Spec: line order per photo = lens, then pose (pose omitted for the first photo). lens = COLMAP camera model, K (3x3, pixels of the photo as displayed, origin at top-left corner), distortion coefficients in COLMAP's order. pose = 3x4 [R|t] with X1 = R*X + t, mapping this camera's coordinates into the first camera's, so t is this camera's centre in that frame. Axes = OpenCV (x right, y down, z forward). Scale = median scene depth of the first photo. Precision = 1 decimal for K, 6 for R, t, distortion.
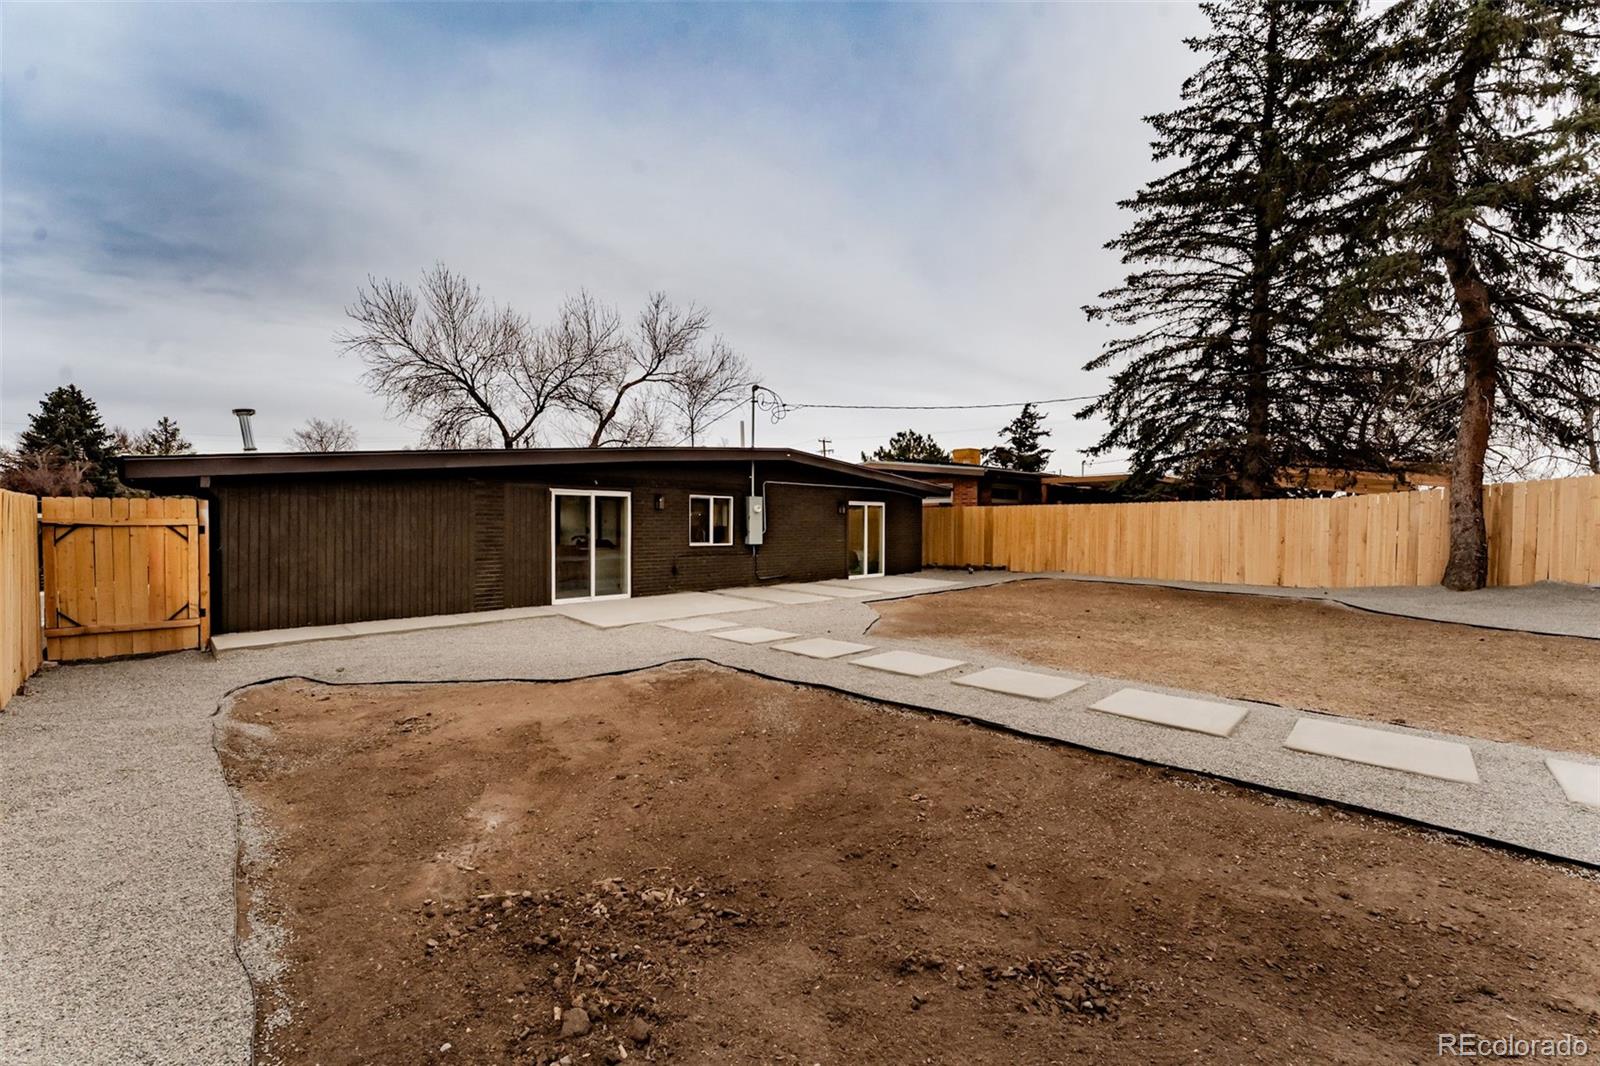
lens RADIAL K [[659.3, 0, 800.5], [0, 659.3, 529.8], [0, 0, 1]] dist [0.003602, 0.000180]
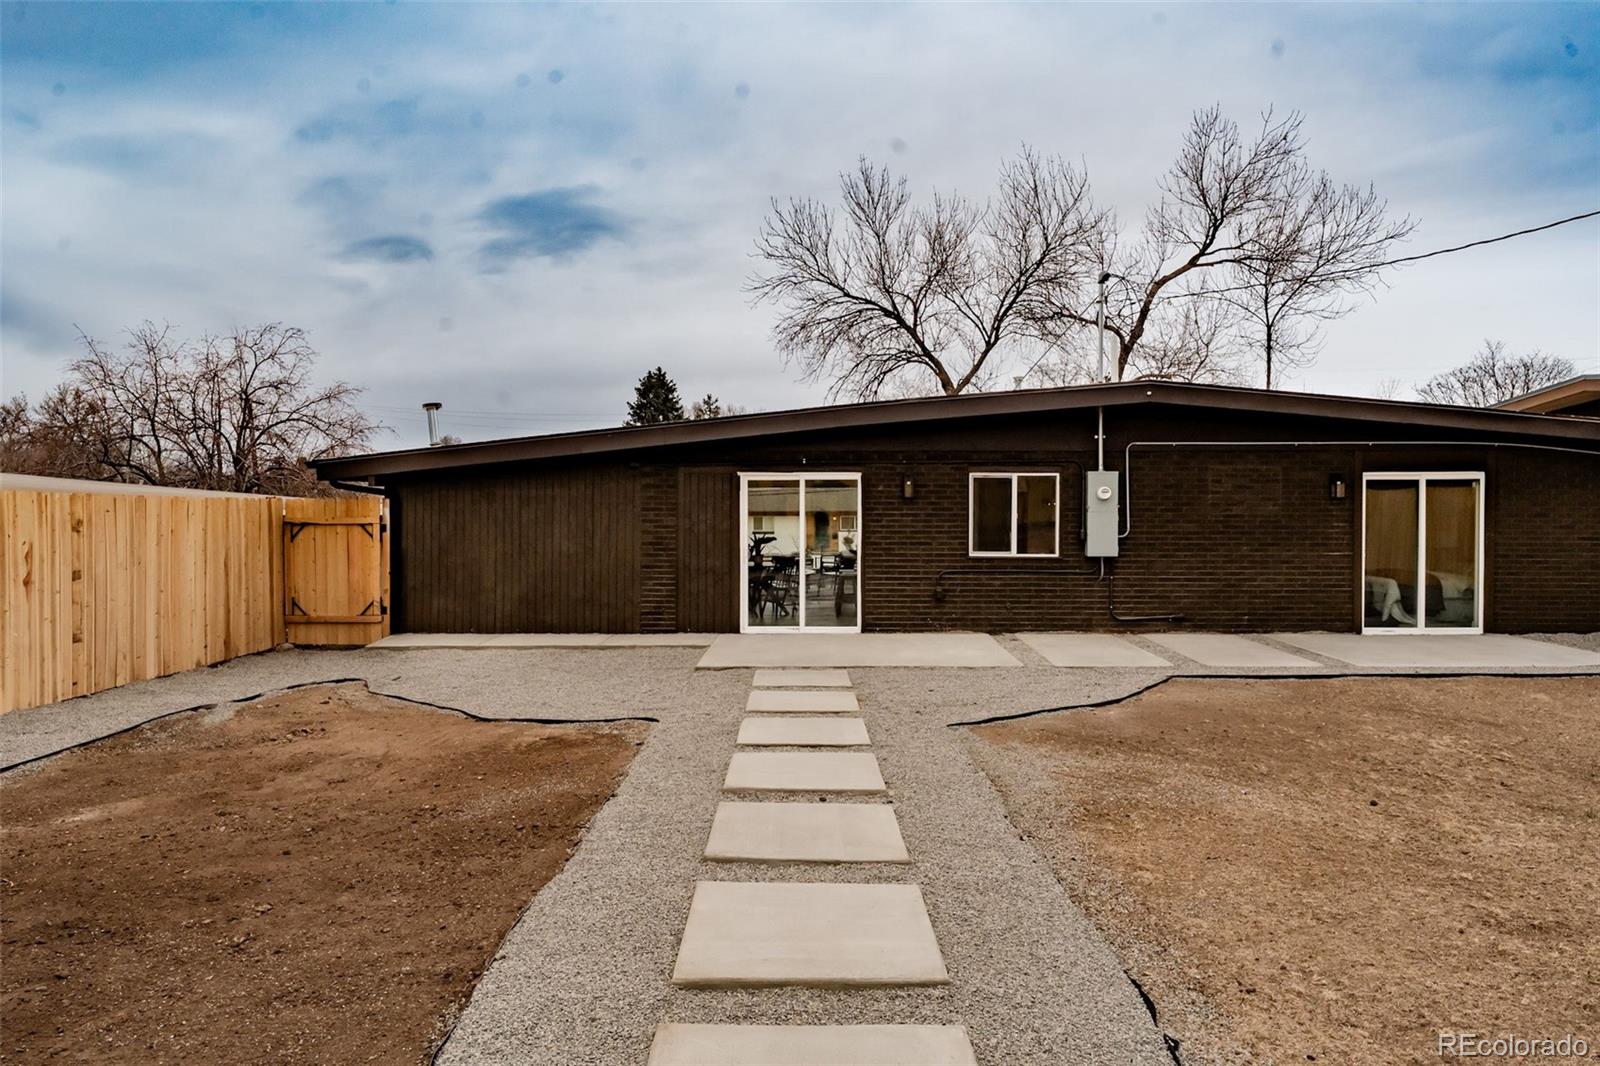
lens RADIAL K [[1100.9, 0, 800.9], [0, 1100.9, 527.5], [0, 0, 1]] dist [0.001505, -0.003011]
pose [[0.689842, 0.007701, -0.723919, 0.586039], [-0.003477, 0.999967, 0.007324, -0.012160], [0.723952, -0.002535, 0.689846, 0.232881]]
